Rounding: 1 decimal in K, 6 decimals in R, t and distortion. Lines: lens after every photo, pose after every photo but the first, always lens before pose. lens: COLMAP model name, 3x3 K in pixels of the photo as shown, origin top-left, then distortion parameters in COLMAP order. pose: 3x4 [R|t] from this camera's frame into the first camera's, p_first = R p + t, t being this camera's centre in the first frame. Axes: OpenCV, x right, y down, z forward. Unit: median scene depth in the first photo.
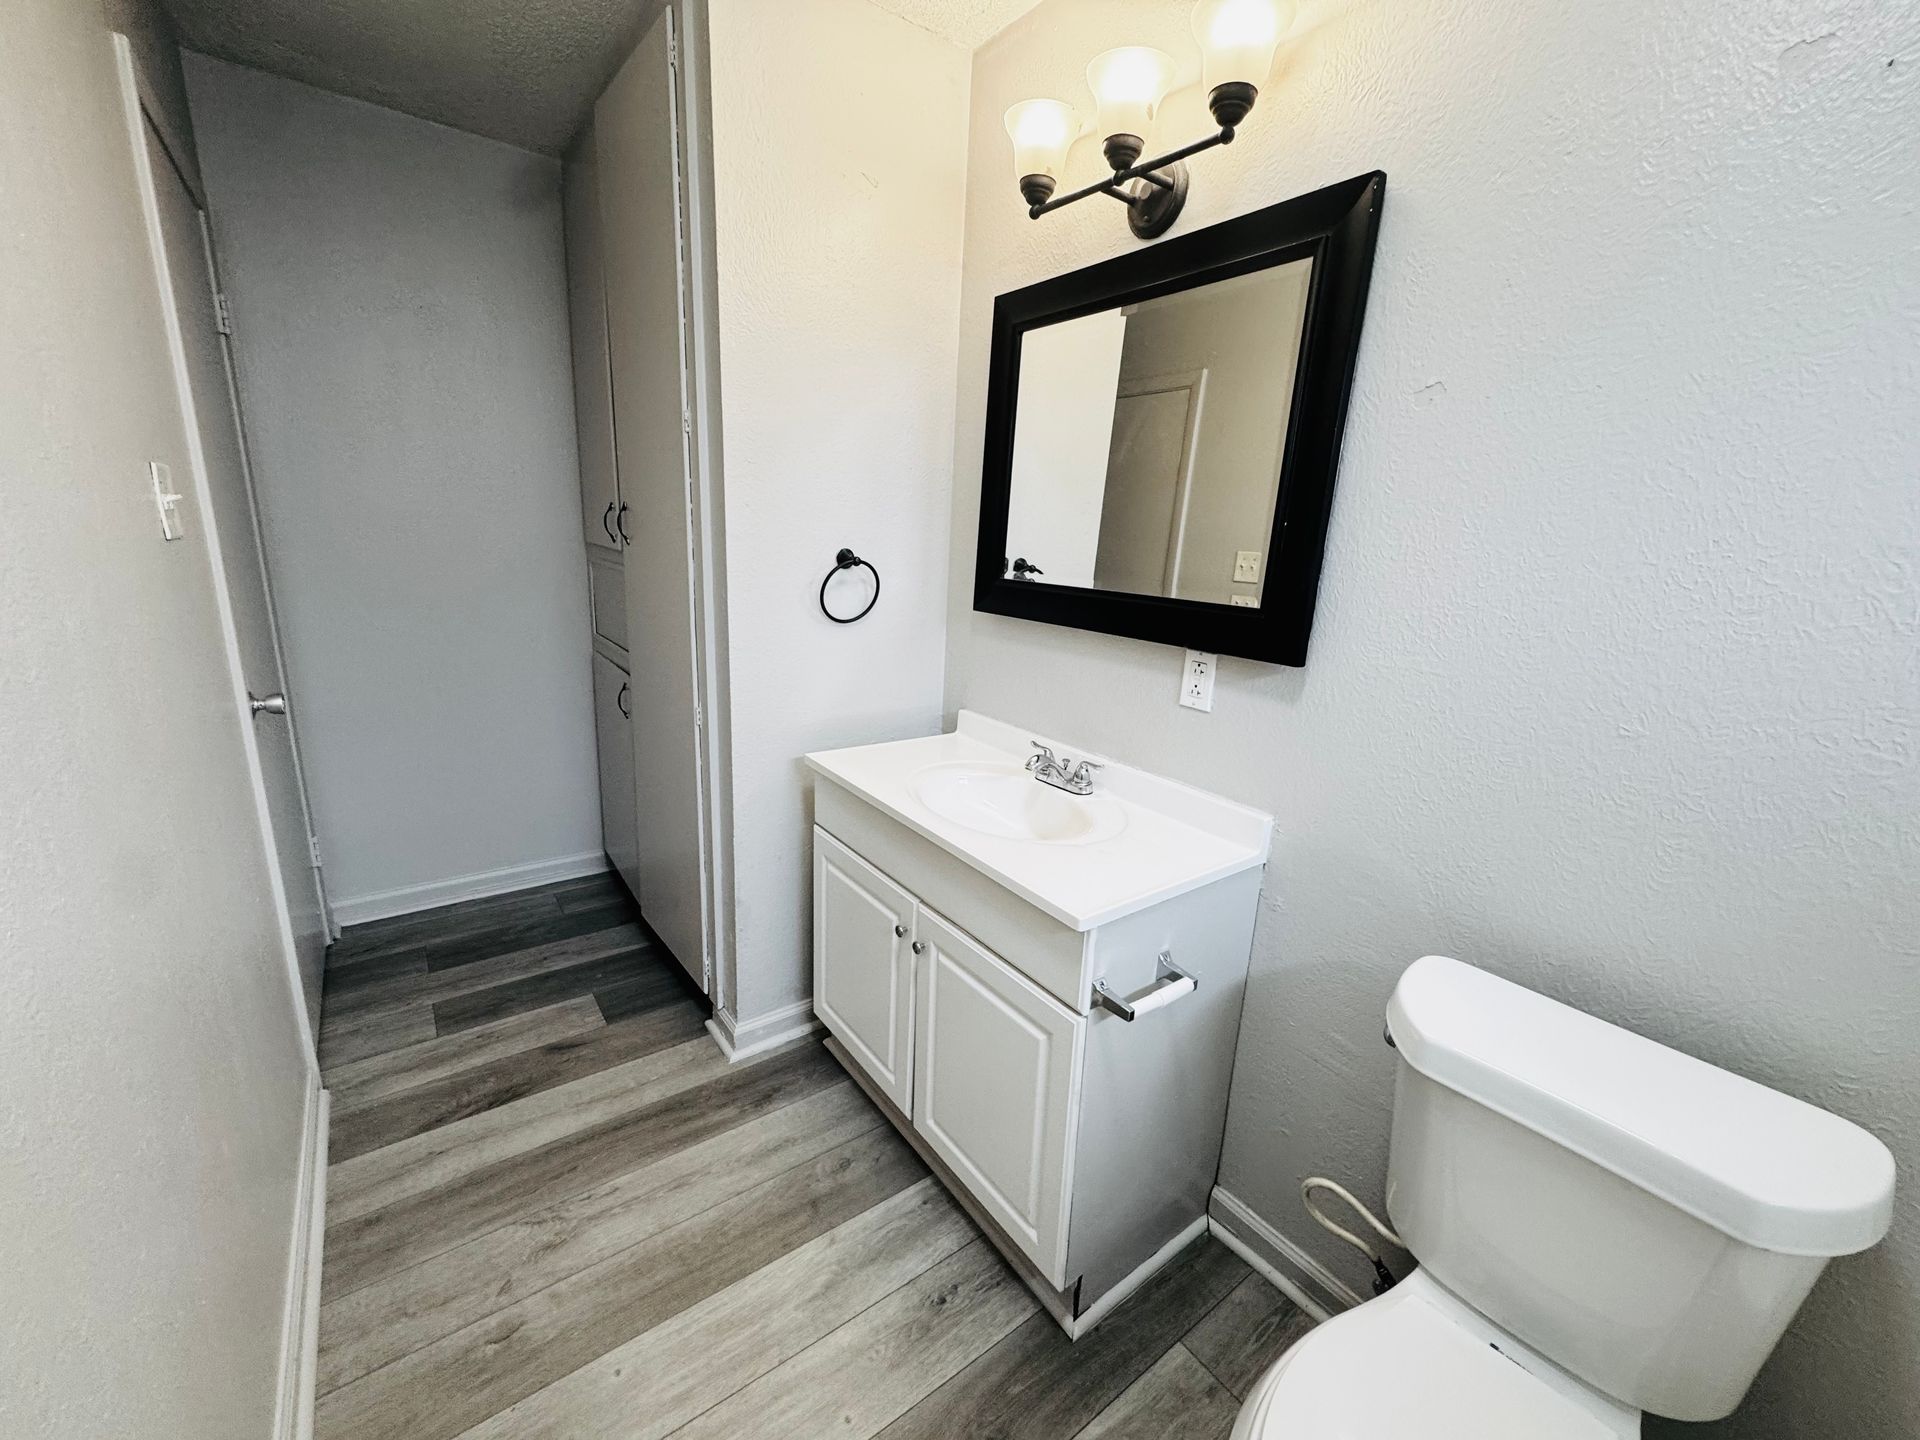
lens RADIAL K [[764.2, 0, 960.0], [0, 764.2, 720.0], [0, 0, 1]] dist [-0.003992, 0.000257]
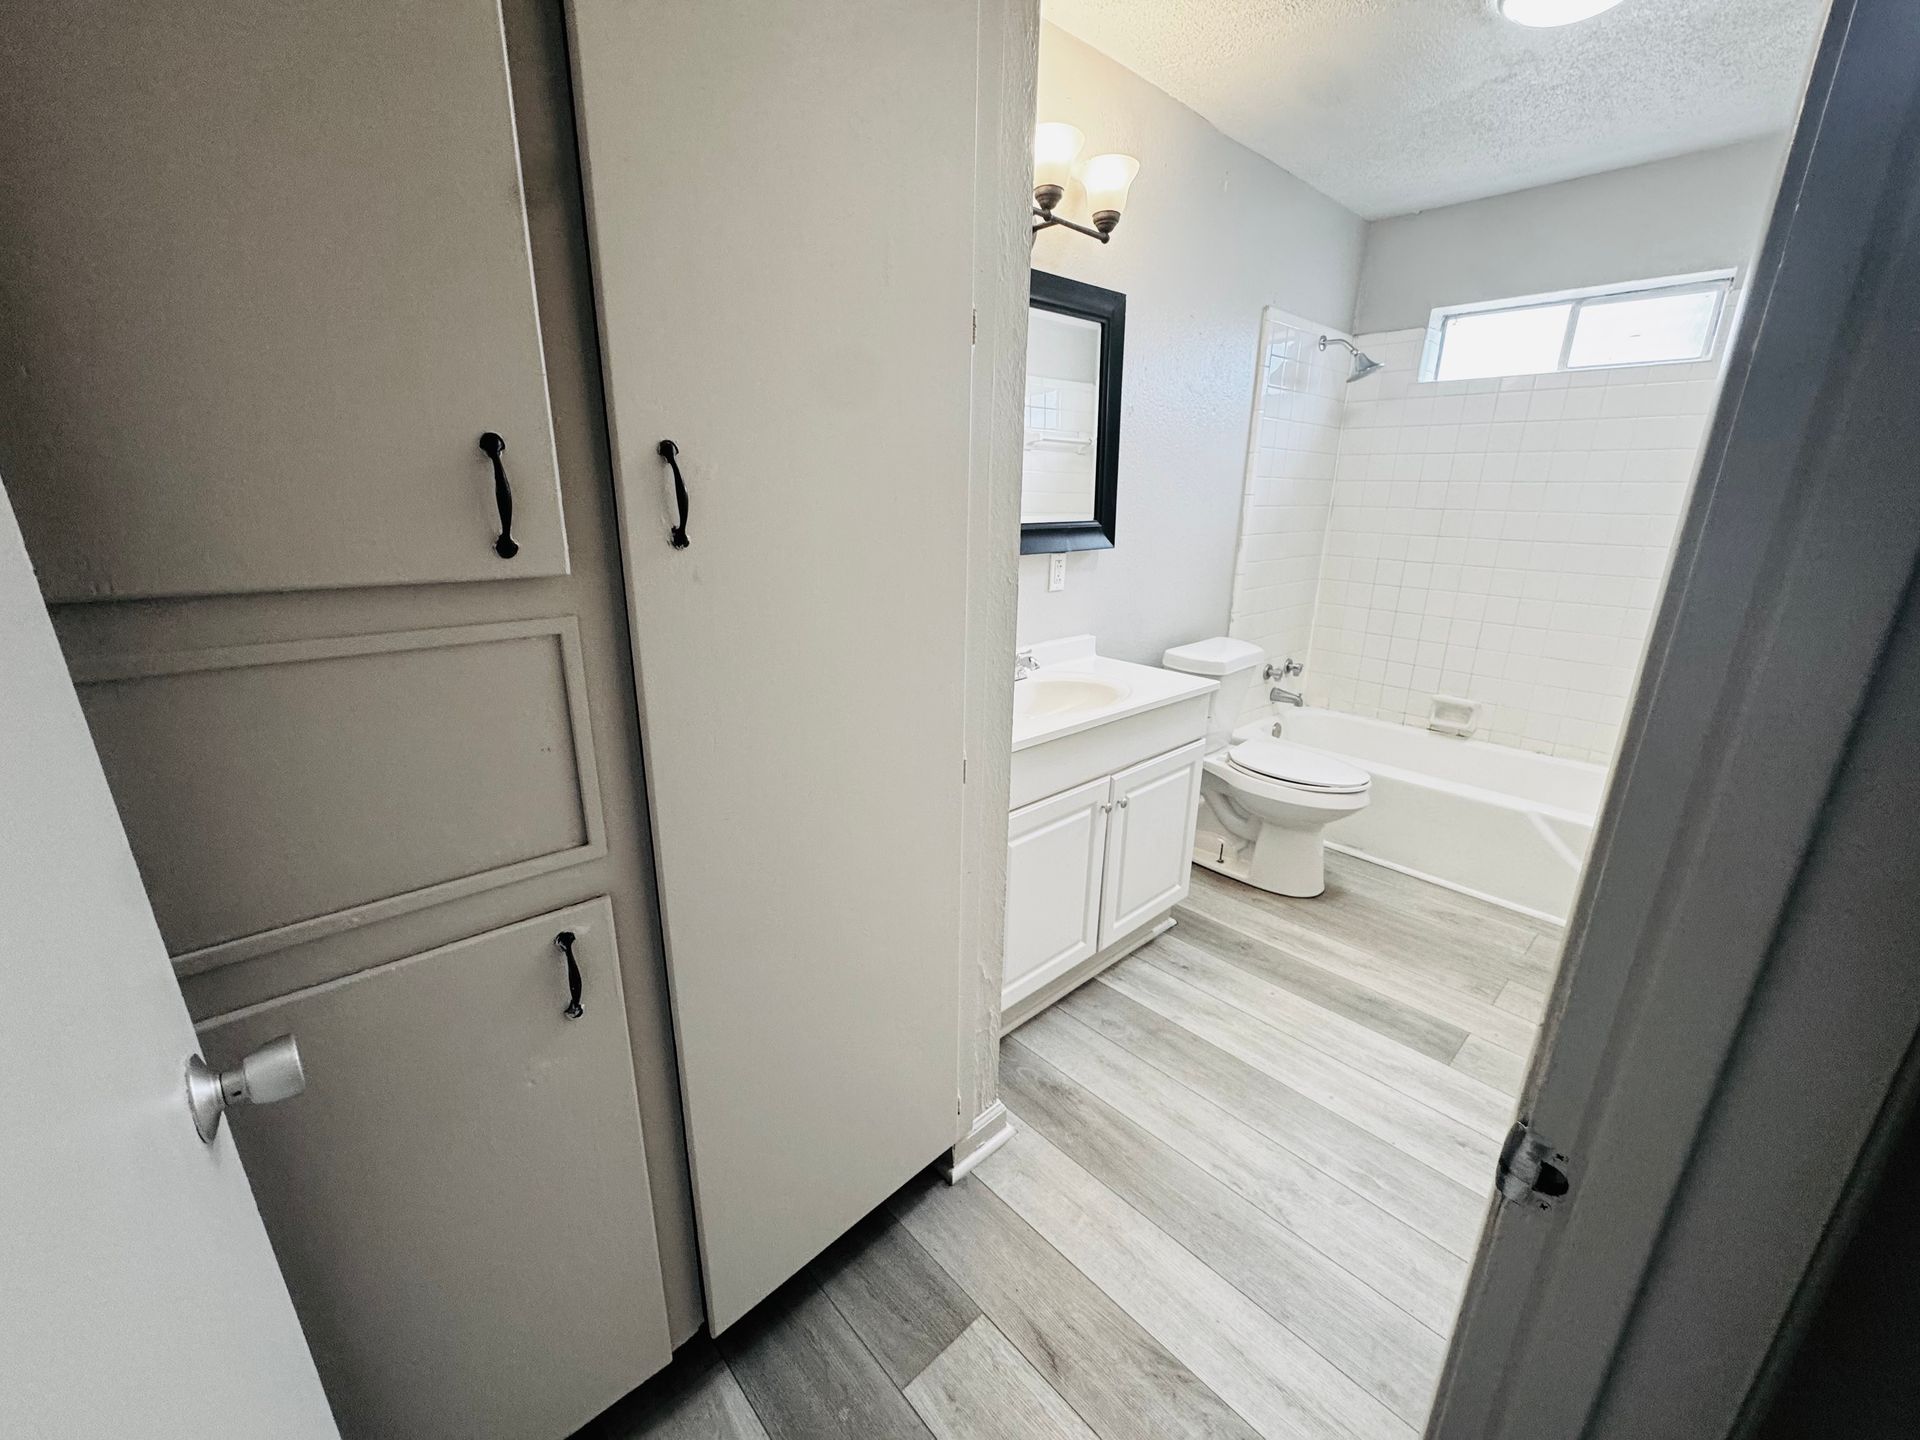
lens RADIAL K [[764.2, 0, 960.0], [0, 764.2, 720.0], [0, 0, 1]] dist [-0.003992, 0.000257]
pose [[-0.104797, -0.331983, 0.937446, -1.174874], [0.220565, 0.911402, 0.347417, -0.345028], [-0.969726, 0.243176, -0.022288, 1.218544]]
